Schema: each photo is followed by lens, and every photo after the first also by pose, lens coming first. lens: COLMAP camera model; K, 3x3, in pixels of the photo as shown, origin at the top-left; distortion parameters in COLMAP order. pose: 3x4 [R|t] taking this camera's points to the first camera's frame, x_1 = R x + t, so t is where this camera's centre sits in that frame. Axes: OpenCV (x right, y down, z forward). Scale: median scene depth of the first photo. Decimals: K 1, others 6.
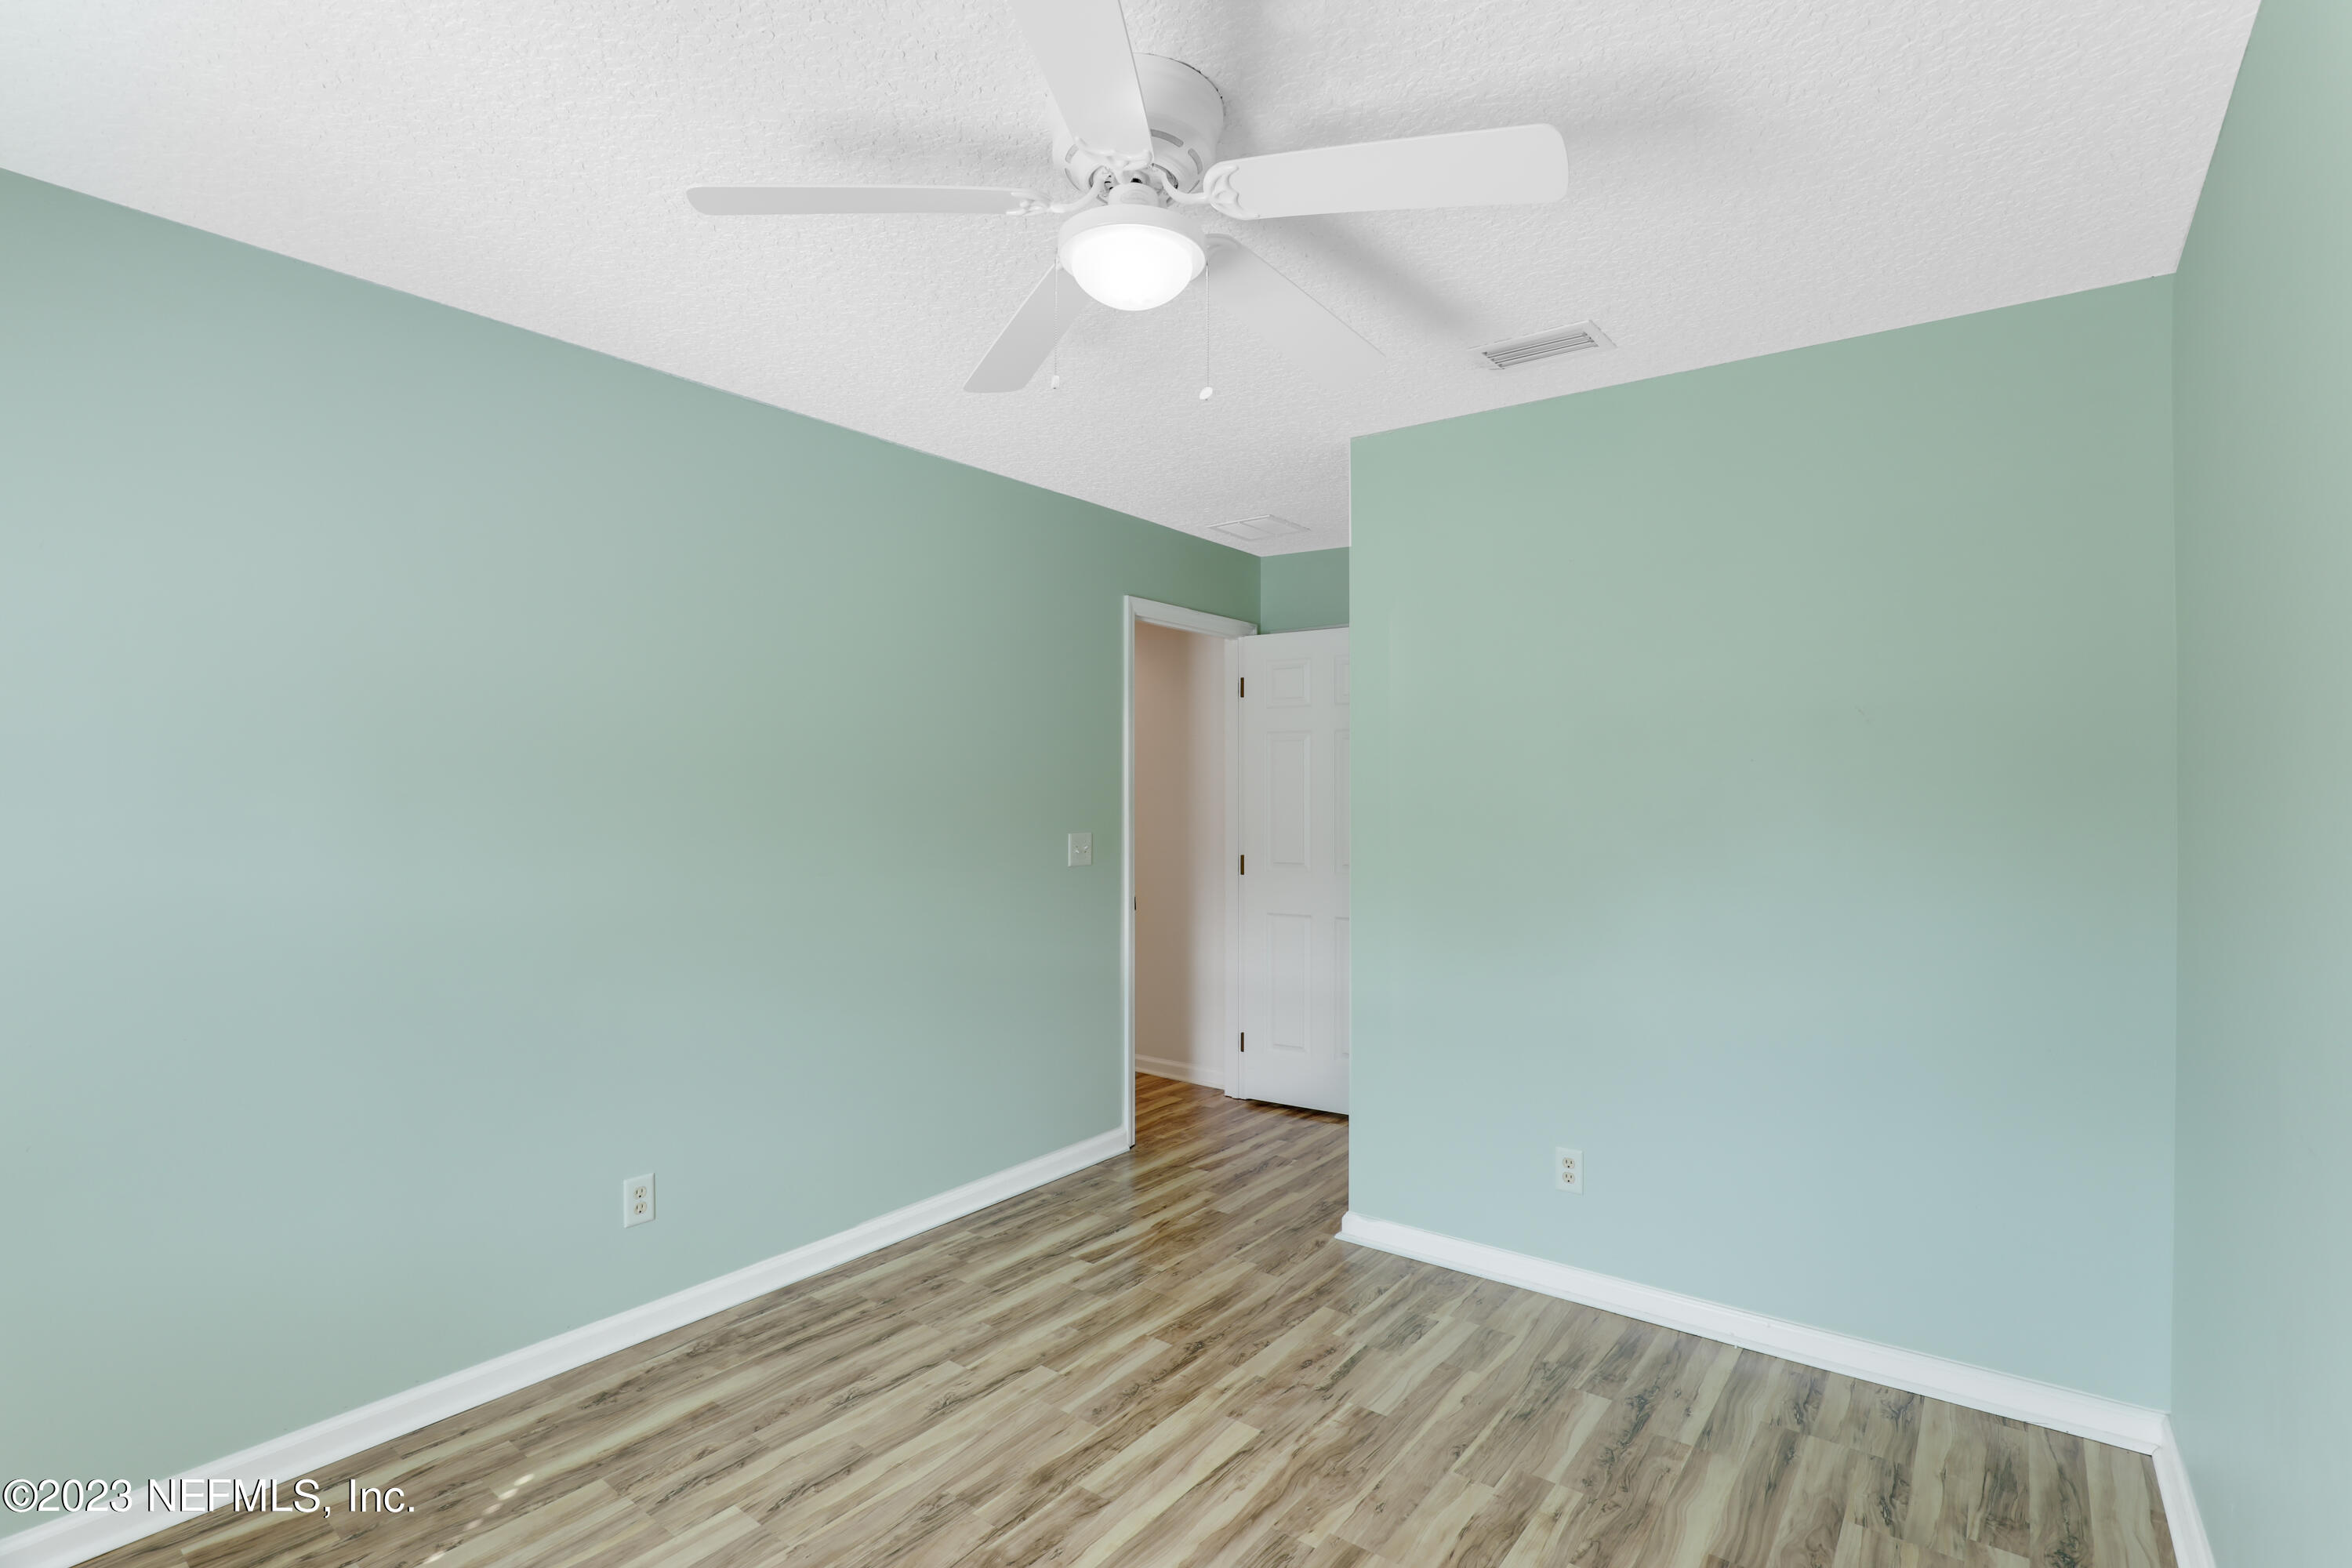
lens RADIAL K [[1110.7, 0, 1178.9], [0, 1110.7, 778.8], [0, 0, 1]] dist [-0.012329, -0.000113]
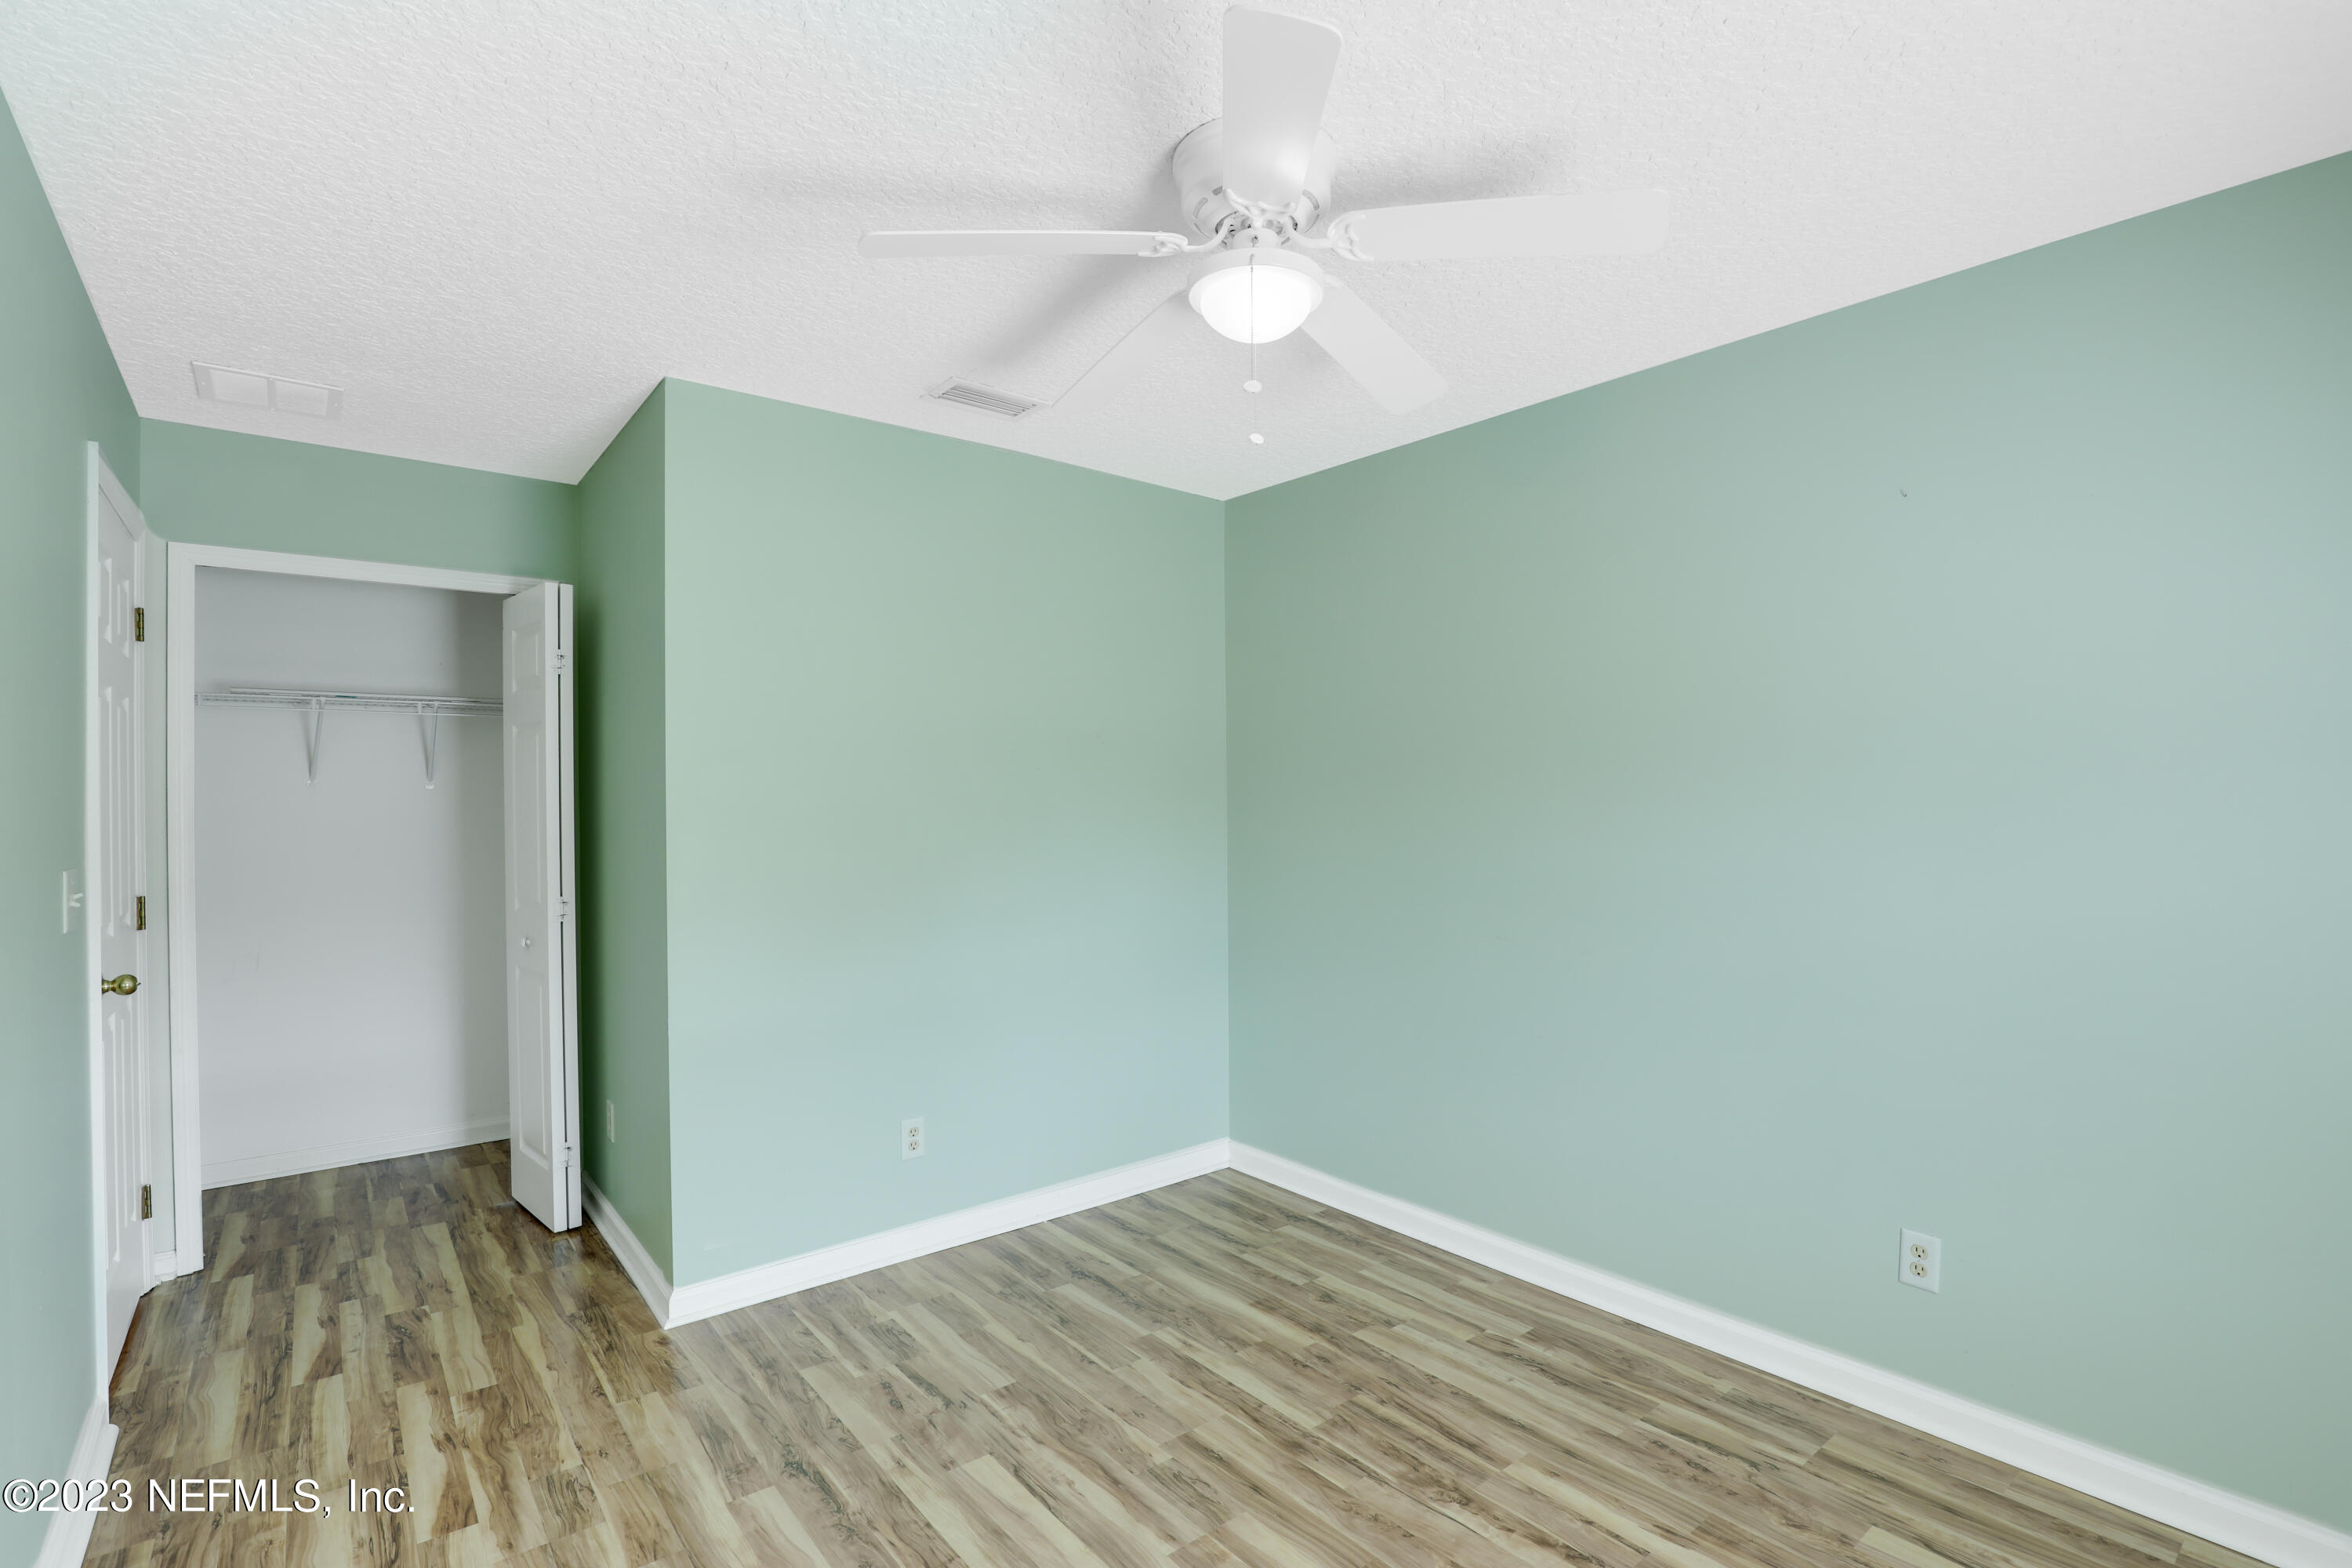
lens RADIAL K [[1110.7, 0, 1200.2], [0, 1110.7, 790.6], [0, 0, 1]] dist [-0.012329, -0.000113]
pose [[0.226474, 0.001491, 0.974016, -0.737370], [-0.009656, 0.999953, 0.000715, 0.005760], [-0.973969, -0.009567, 0.226478, 0.541138]]
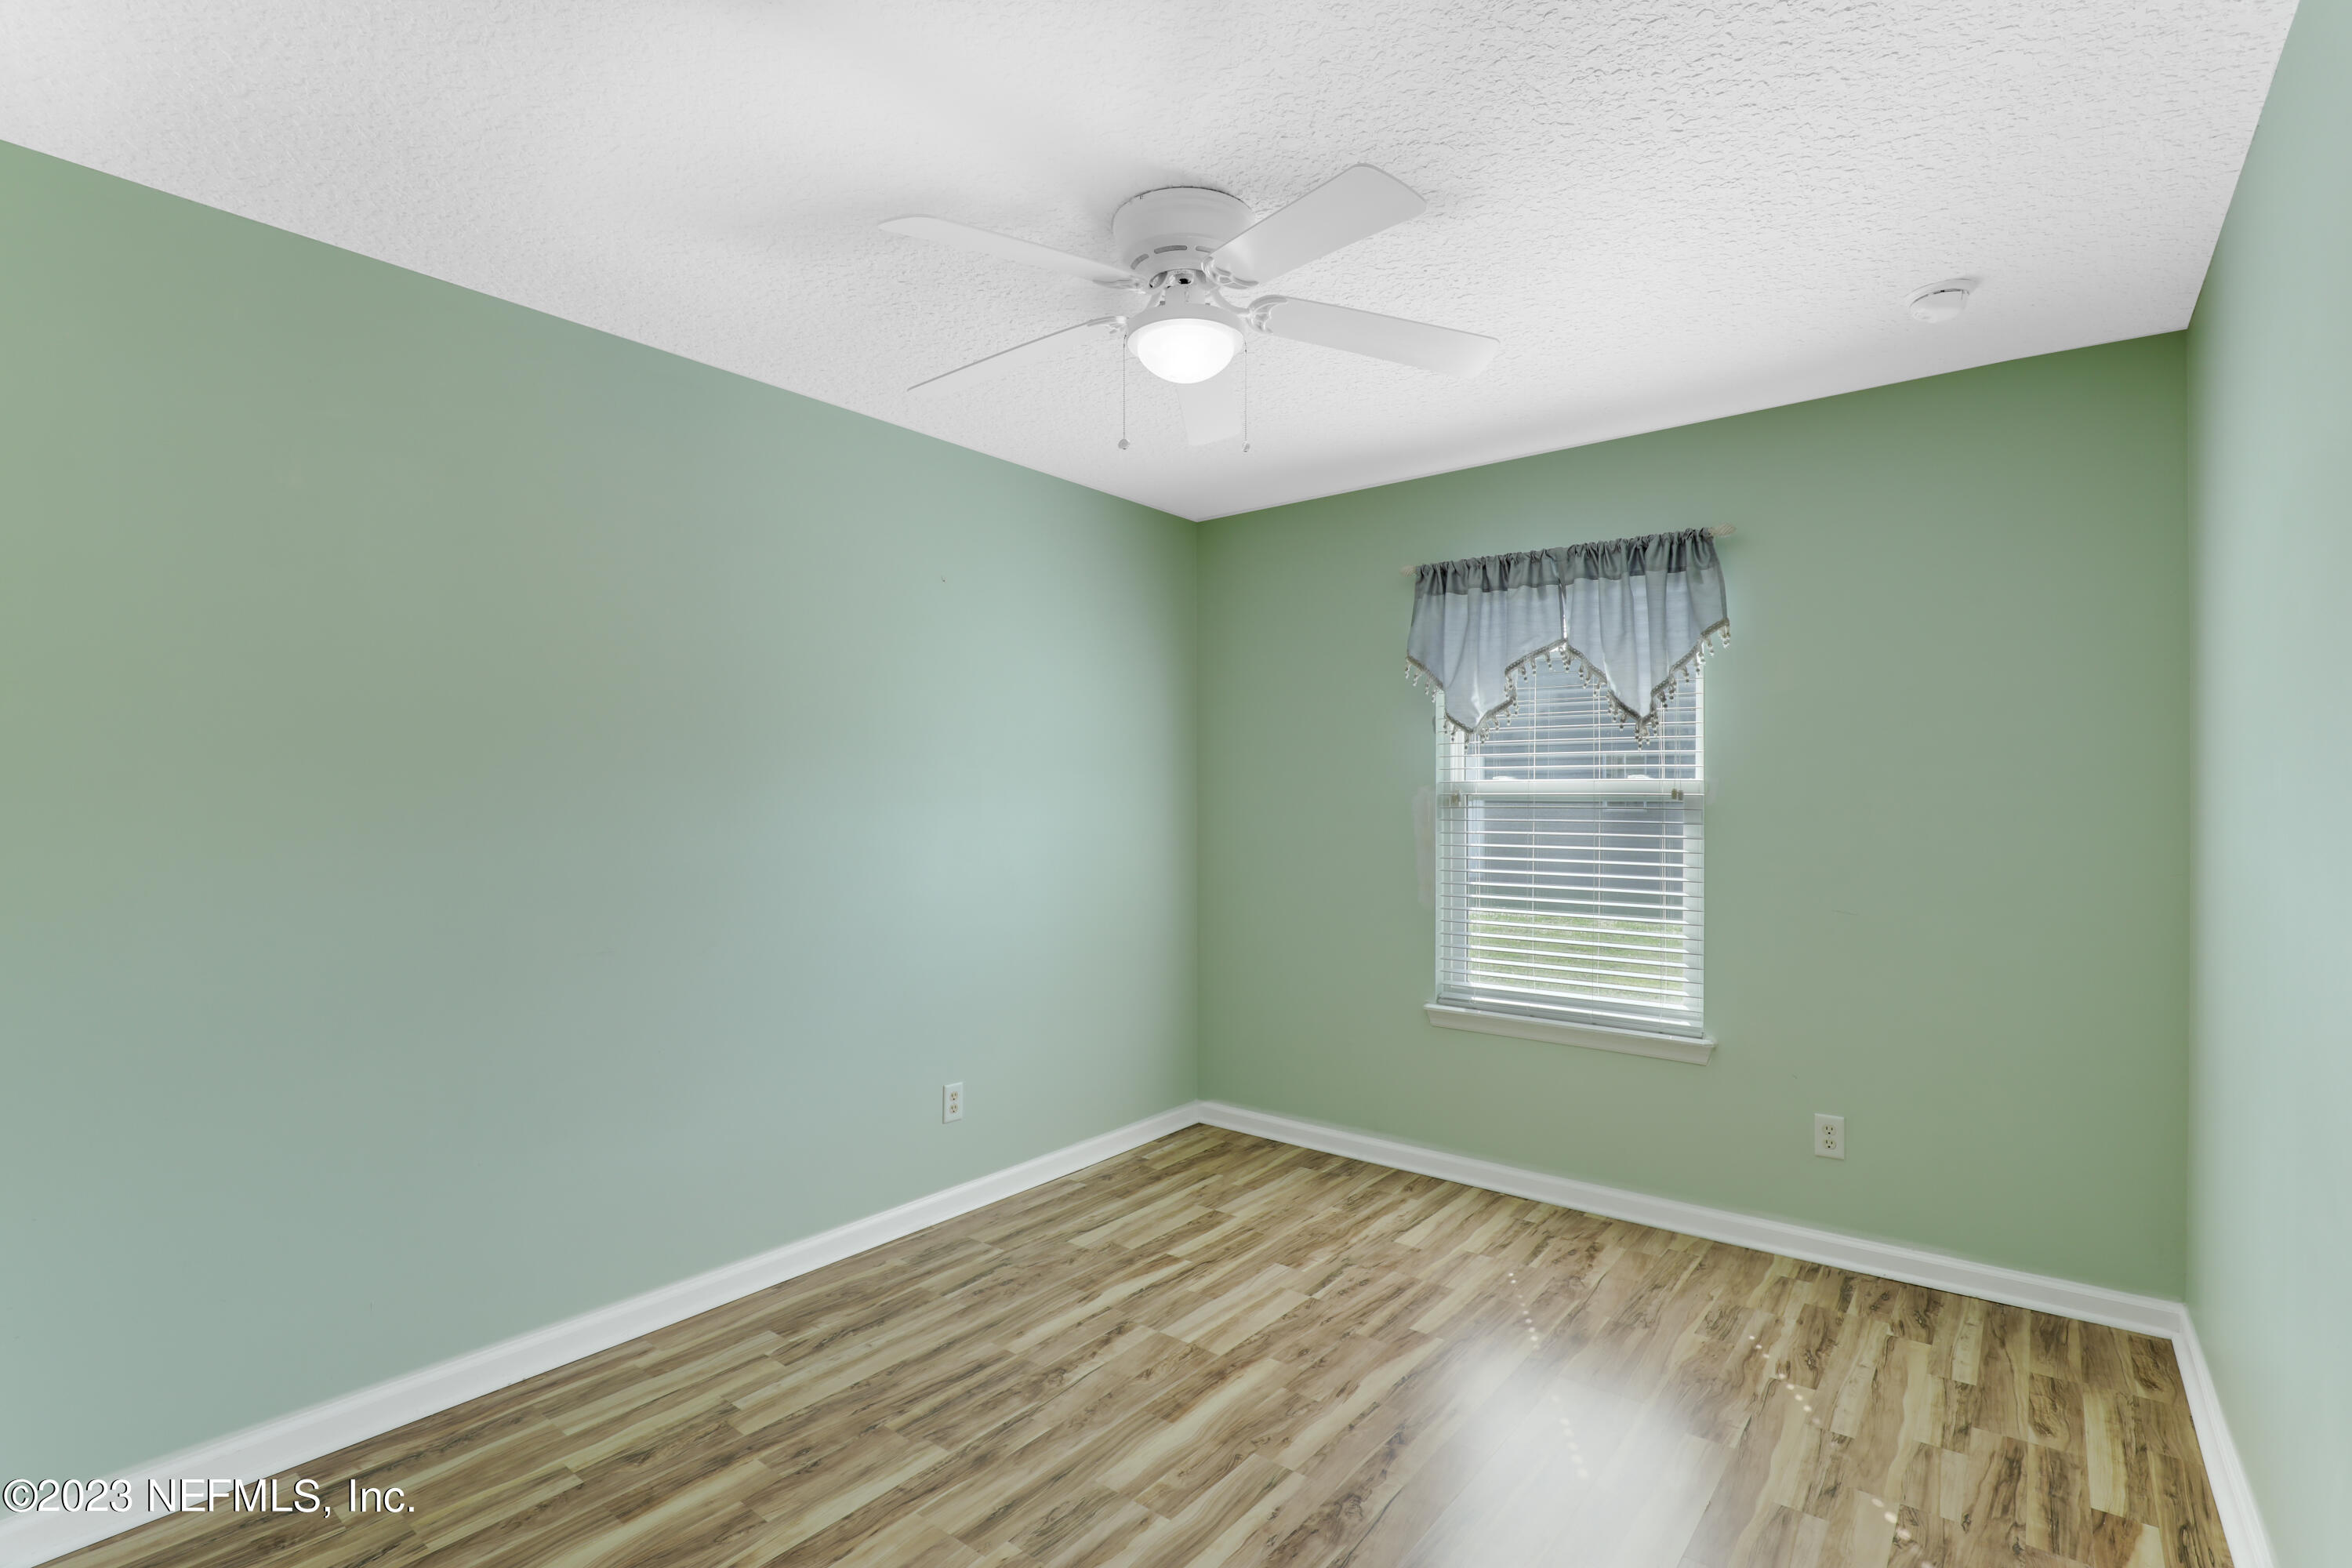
lens RADIAL K [[1088.4, 0, 1198.9], [0, 1088.4, 799.1], [0, 0, 1]] dist [-0.014814, 0.000267]
pose [[-0.999977, -0.004935, 0.004637, -0.202243], [-0.005028, 0.999784, -0.020178, 0.032040], [-0.004537, -0.020201, -0.999786, 1.260311]]
